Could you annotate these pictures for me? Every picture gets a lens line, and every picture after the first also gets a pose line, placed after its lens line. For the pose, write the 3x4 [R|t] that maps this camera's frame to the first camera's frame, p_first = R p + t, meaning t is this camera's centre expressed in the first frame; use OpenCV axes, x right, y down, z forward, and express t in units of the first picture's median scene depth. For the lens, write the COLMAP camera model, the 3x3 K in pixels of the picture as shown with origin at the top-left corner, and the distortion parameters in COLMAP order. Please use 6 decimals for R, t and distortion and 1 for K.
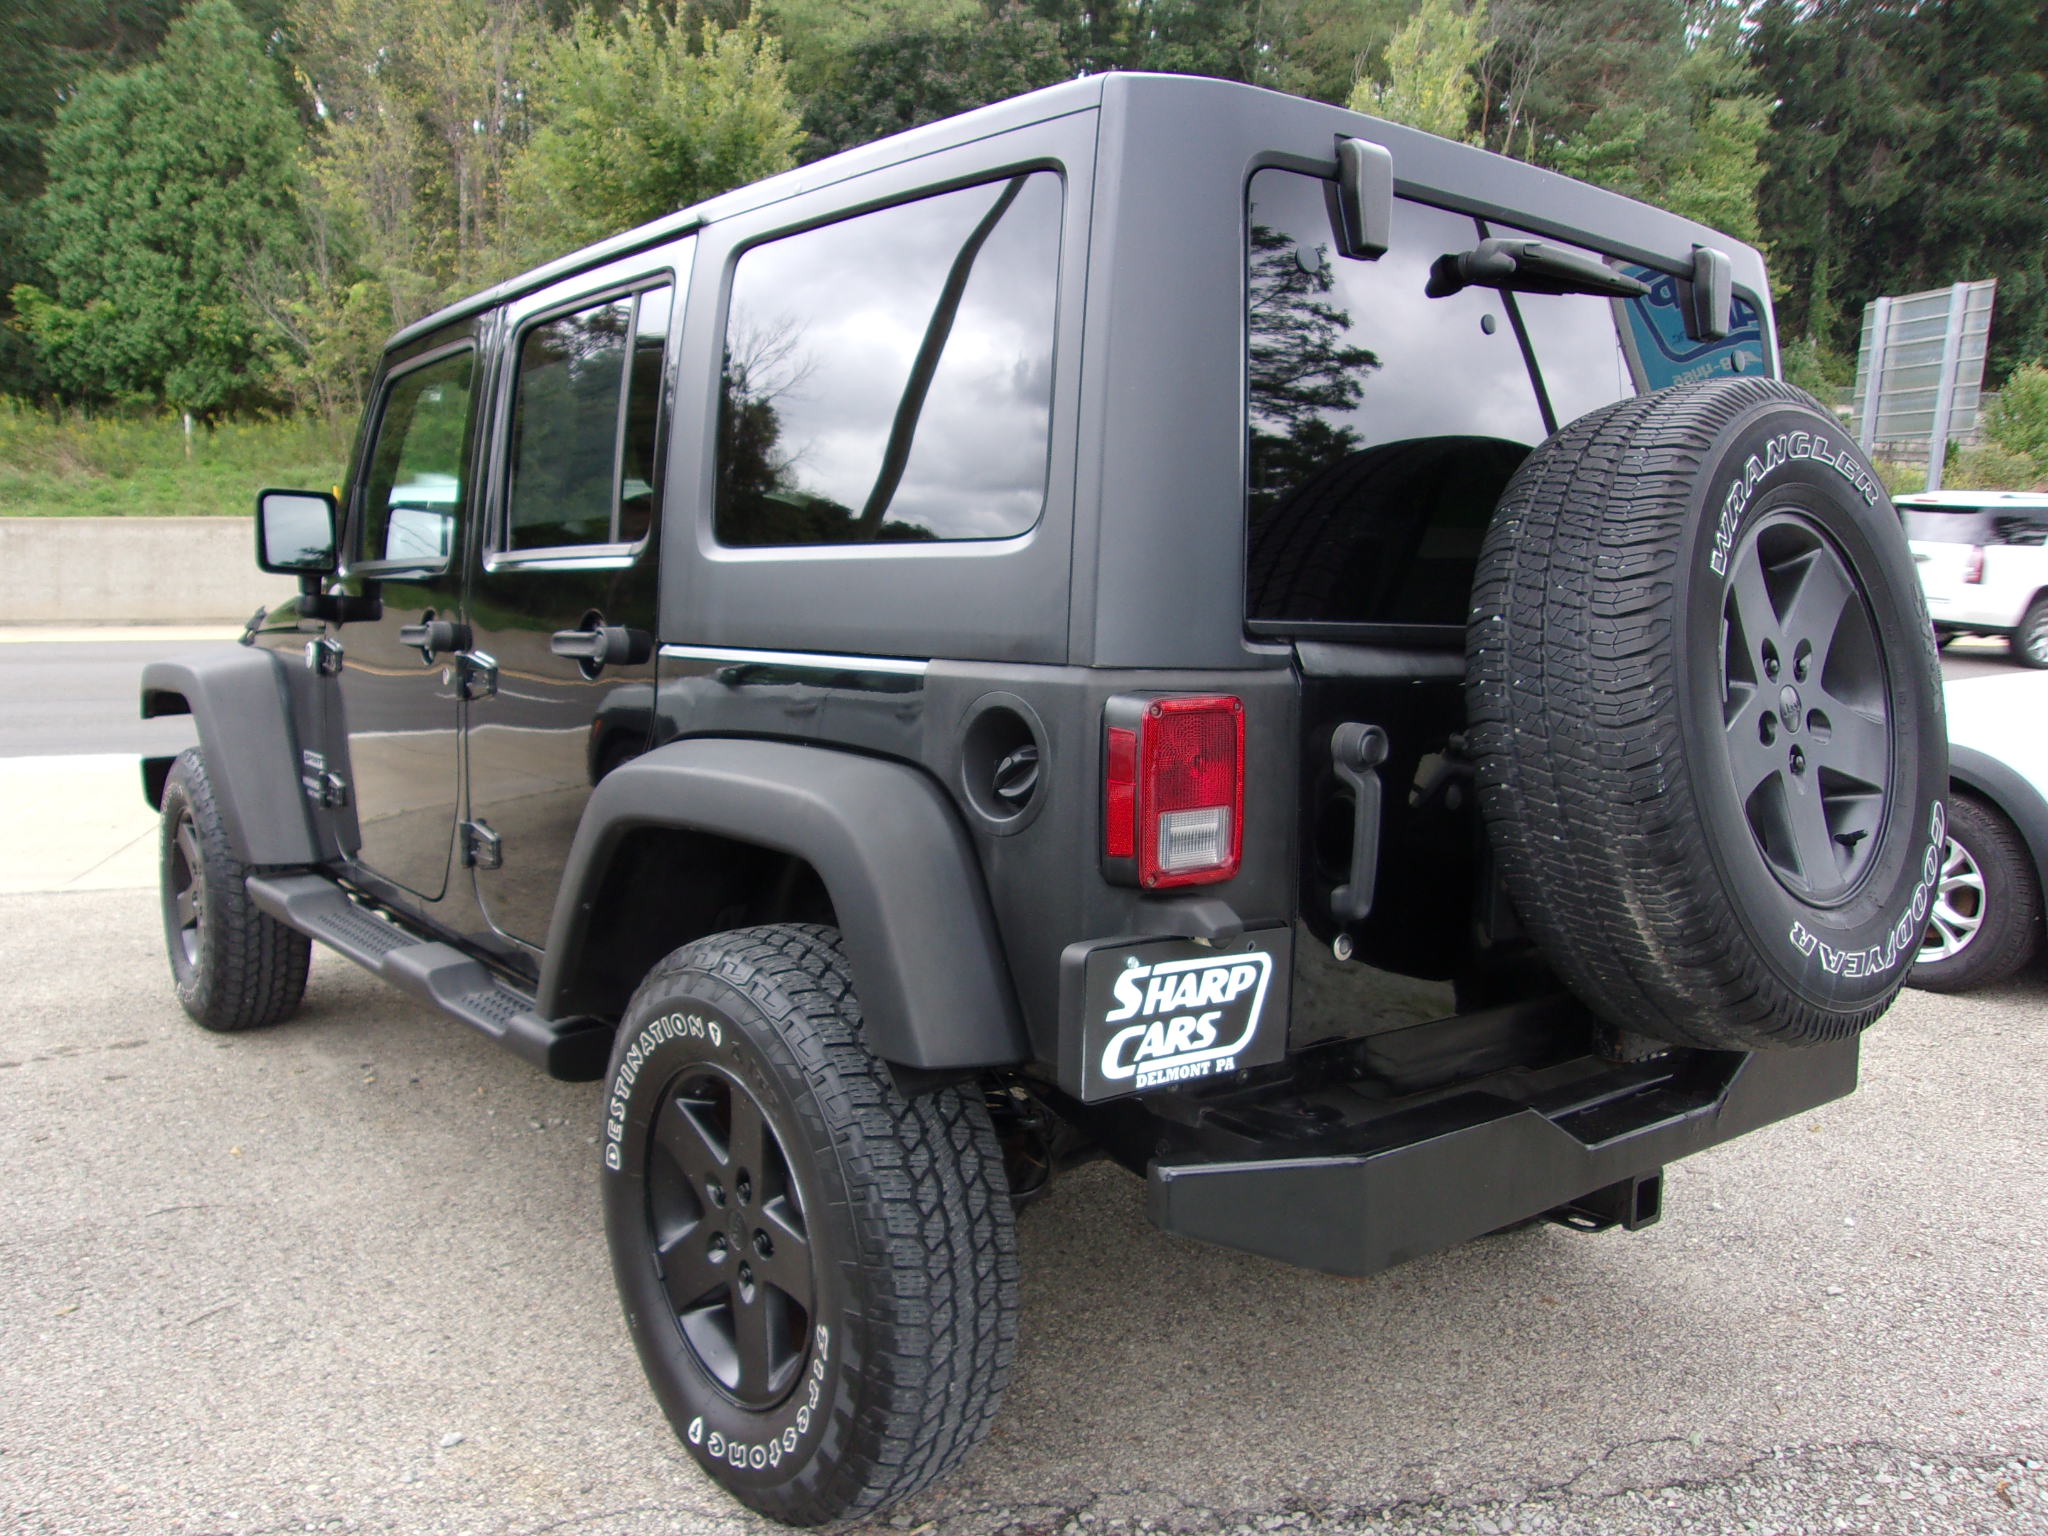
lens RADIAL K [[1839.1, 0, 979.8], [0, 1839.1, 768.1], [0, 0, 1]] dist [-0.084839, 0.170788]
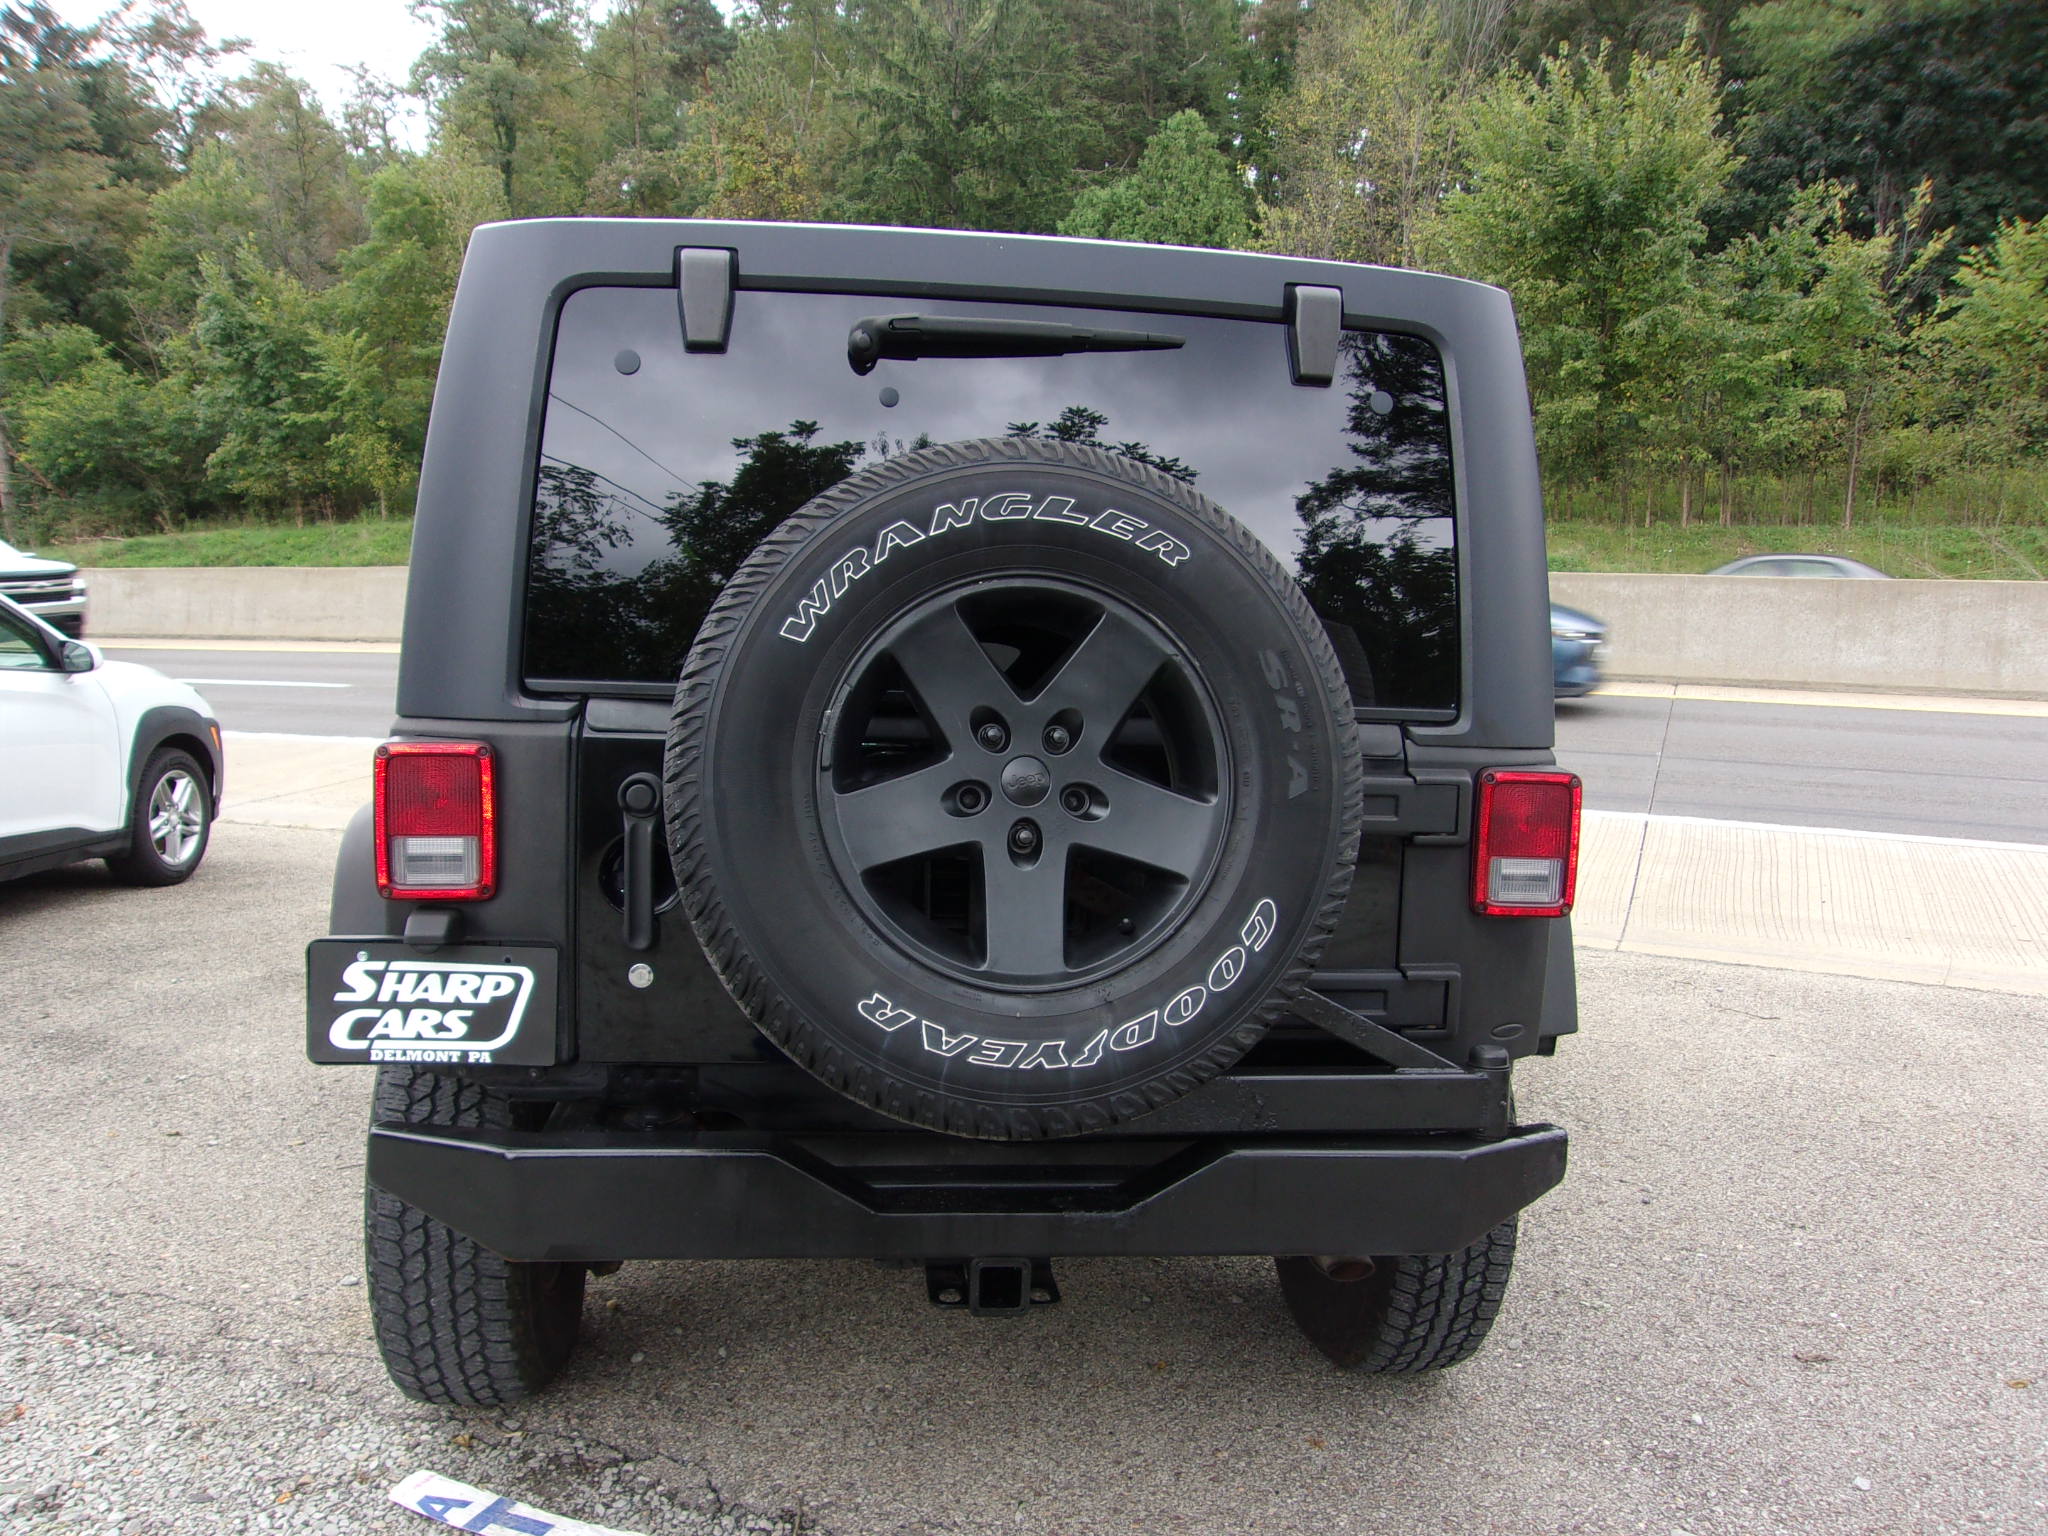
lens RADIAL K [[1839.1, 0, 979.8], [0, 1839.1, 768.1], [0, 0, 1]] dist [-0.084839, 0.170788]
pose [[0.831681, 0.045934, -0.553350, 1.014800], [-0.061003, 0.998098, -0.008836, -0.031862], [0.551892, 0.041105, 0.832902, 0.188359]]
